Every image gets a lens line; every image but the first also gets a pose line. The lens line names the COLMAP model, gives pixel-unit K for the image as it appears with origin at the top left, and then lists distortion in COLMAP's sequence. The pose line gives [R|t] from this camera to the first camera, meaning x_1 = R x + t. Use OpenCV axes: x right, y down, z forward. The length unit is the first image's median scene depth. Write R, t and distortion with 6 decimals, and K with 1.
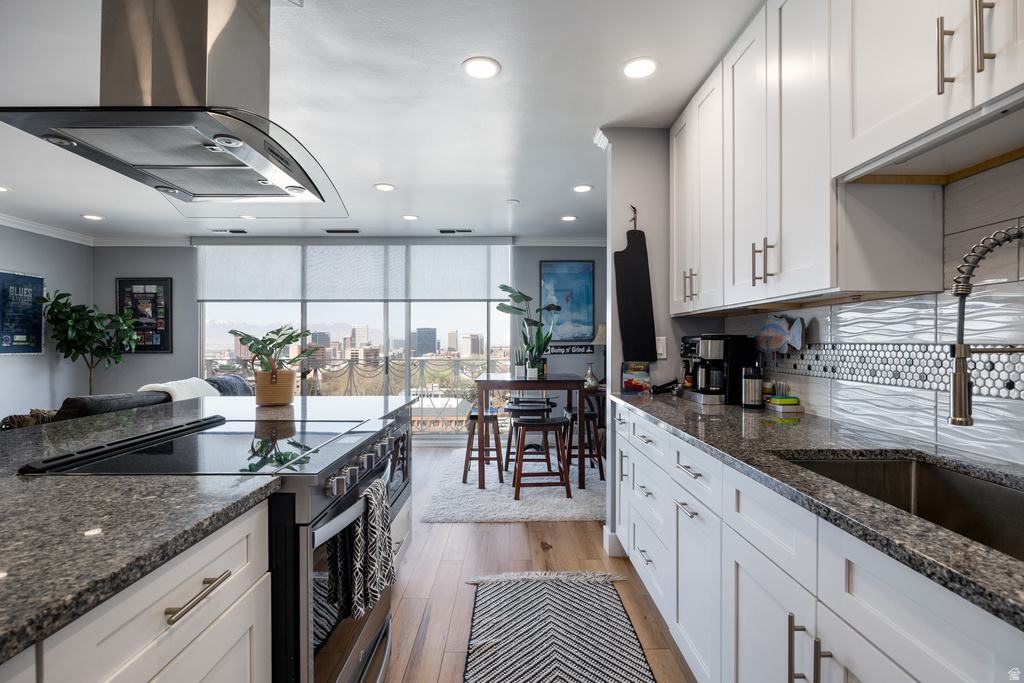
lens RADIAL K [[483.8, 0, 507.0], [0, 483.8, 339.7], [0, 0, 1]] dist [-0.010696, 0.000356]
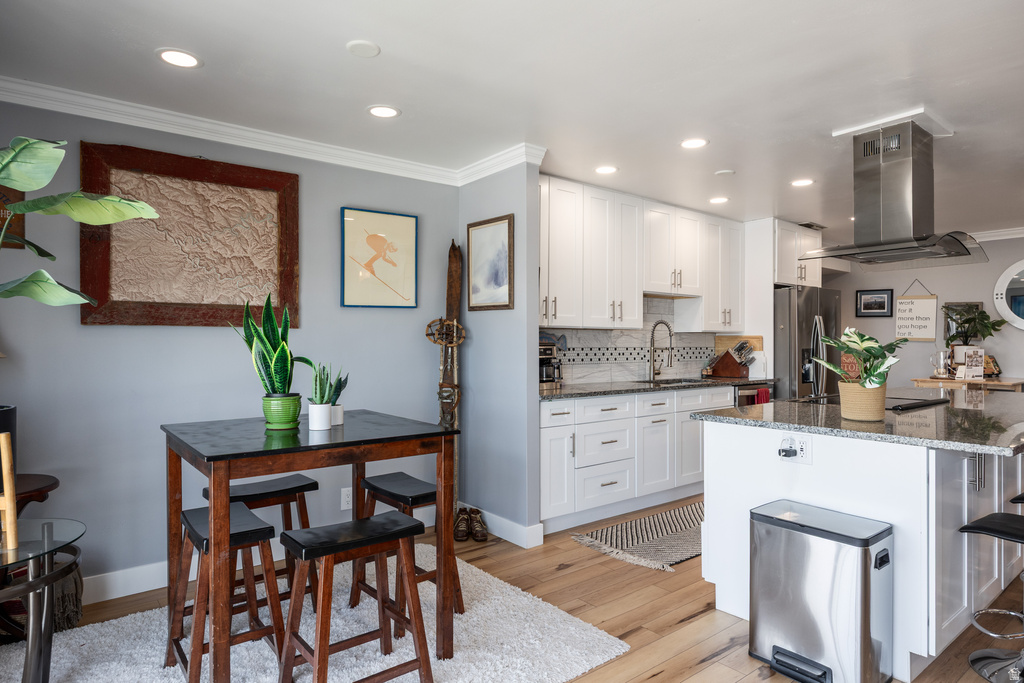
lens RADIAL K [[611.3, 0, 505.5], [0, 611.3, 347.1], [0, 0, 1]] dist [-0.003896, 0.000760]
pose [[-0.624886, 0.000032, 0.780716, -0.395742], [-0.000487, 1.000000, -0.000431, 0.002476], [-0.780716, -0.000649, -0.624886, 0.937731]]
